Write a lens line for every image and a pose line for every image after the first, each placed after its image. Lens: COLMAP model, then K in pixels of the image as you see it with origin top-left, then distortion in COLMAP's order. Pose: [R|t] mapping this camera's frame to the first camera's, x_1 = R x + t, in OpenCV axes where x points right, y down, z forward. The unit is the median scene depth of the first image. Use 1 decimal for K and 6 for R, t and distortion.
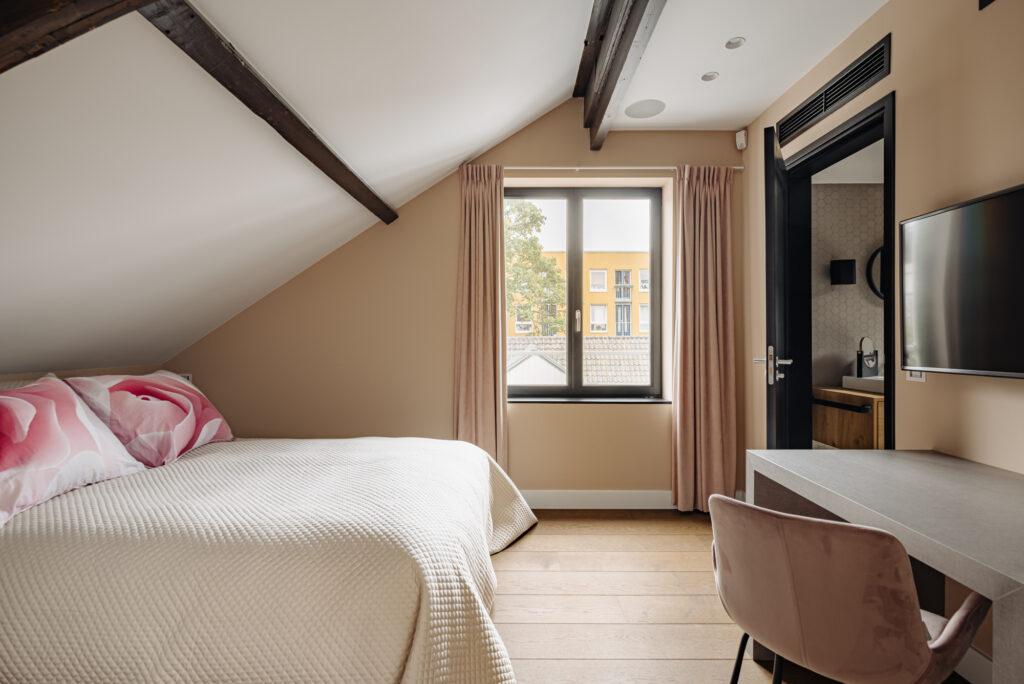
lens RADIAL K [[483.7, 0, 515.8], [0, 483.7, 344.7], [0, 0, 1]] dist [0.001694, -0.000115]
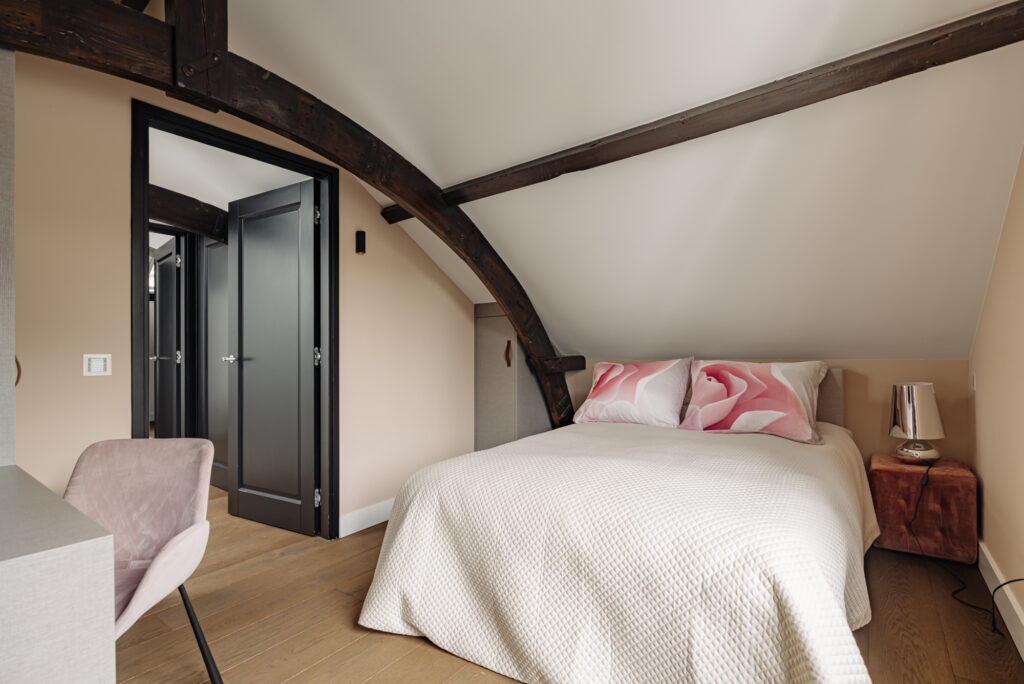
lens RADIAL K [[463.0, 0, 541.6], [0, 463.0, 351.6], [0, 0, 1]] dist [0.001623, -0.000307]
pose [[-0.580220, 0.006366, -0.814435, 0.460082], [0.004353, 0.999979, 0.004716, 0.031510], [0.814448, -0.000809, -0.580236, 1.327746]]
